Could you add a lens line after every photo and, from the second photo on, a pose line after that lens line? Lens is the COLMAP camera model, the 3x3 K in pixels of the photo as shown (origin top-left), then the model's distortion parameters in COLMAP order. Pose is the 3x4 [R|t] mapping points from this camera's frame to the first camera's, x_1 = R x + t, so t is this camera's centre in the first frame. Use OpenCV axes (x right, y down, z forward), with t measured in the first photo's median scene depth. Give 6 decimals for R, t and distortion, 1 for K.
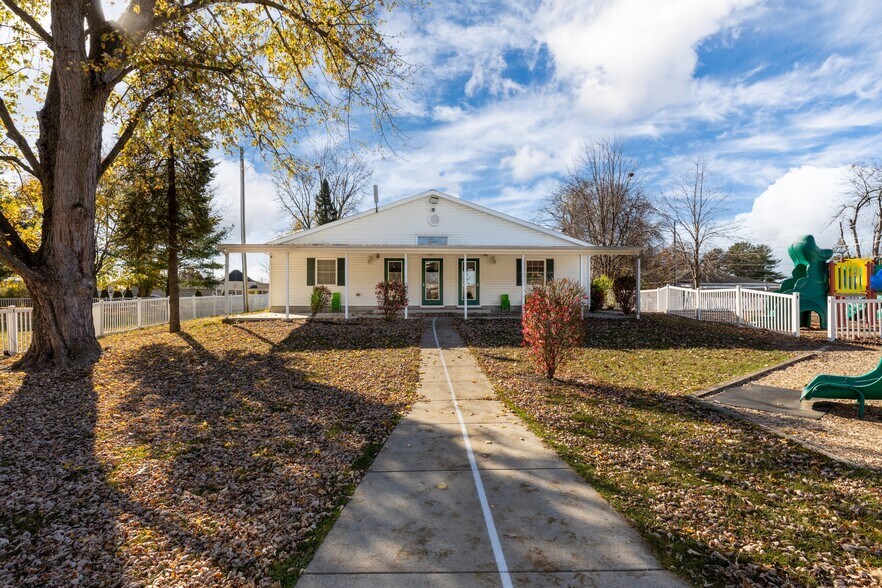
lens RADIAL K [[925.6, 0, 441.0], [0, 925.6, 294.0], [0, 0, 1]] dist [-0.080328, 0.000085]
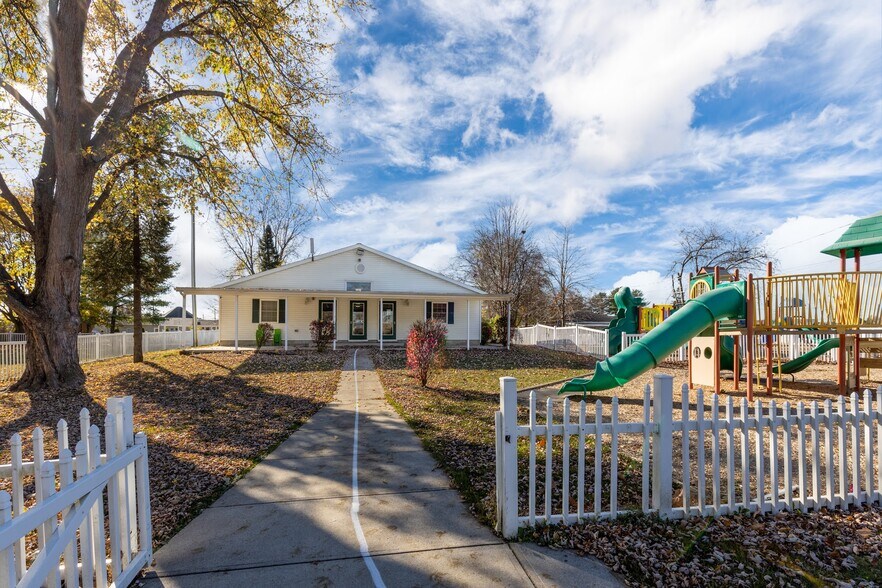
lens RADIAL K [[925.6, 0, 441.0], [0, 925.6, 294.0], [0, 0, 1]] dist [-0.080328, 0.000085]
pose [[0.998005, 0.004657, 0.062959, 0.022971], [-0.002132, 0.999193, -0.040102, 0.000898], [-0.063095, 0.039888, 0.997210, -0.215618]]
